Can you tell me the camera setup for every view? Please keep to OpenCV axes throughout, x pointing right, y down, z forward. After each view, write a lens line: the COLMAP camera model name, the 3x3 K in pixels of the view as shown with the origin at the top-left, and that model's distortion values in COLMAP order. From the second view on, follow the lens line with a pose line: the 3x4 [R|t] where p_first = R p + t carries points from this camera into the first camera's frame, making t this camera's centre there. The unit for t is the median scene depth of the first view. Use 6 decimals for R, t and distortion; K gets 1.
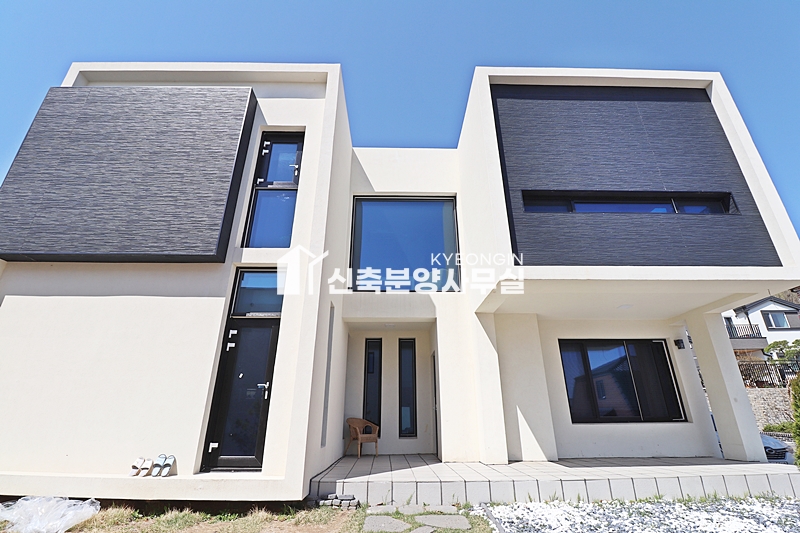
lens RADIAL K [[370.7, 0, 401.0], [0, 370.7, 261.2], [0, 0, 1]] dist [-0.012722, -0.003985]
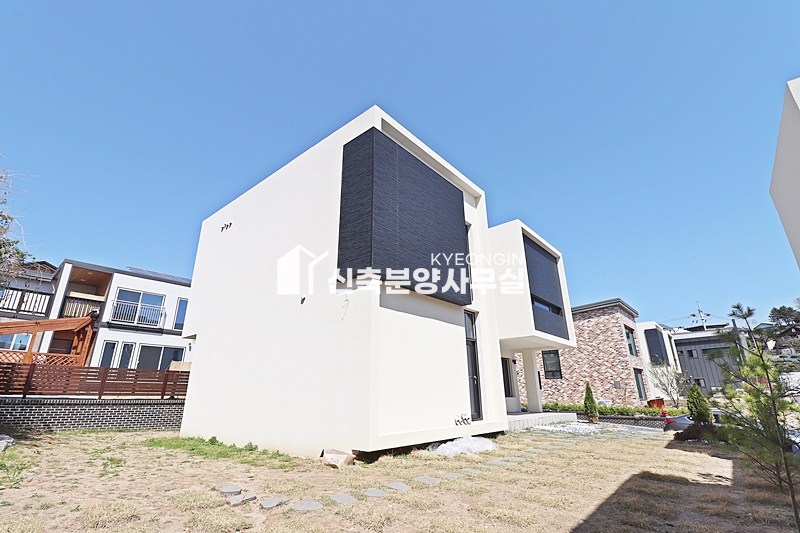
lens RADIAL K [[370.7, 0, 398.3], [0, 370.7, 269.3], [0, 0, 1]] dist [-0.012722, -0.003985]
pose [[0.671672, 0.236231, 0.702176, -1.598543], [-0.275769, 0.959412, -0.058982, 0.019512], [-0.687610, -0.154022, 0.709556, 0.003943]]
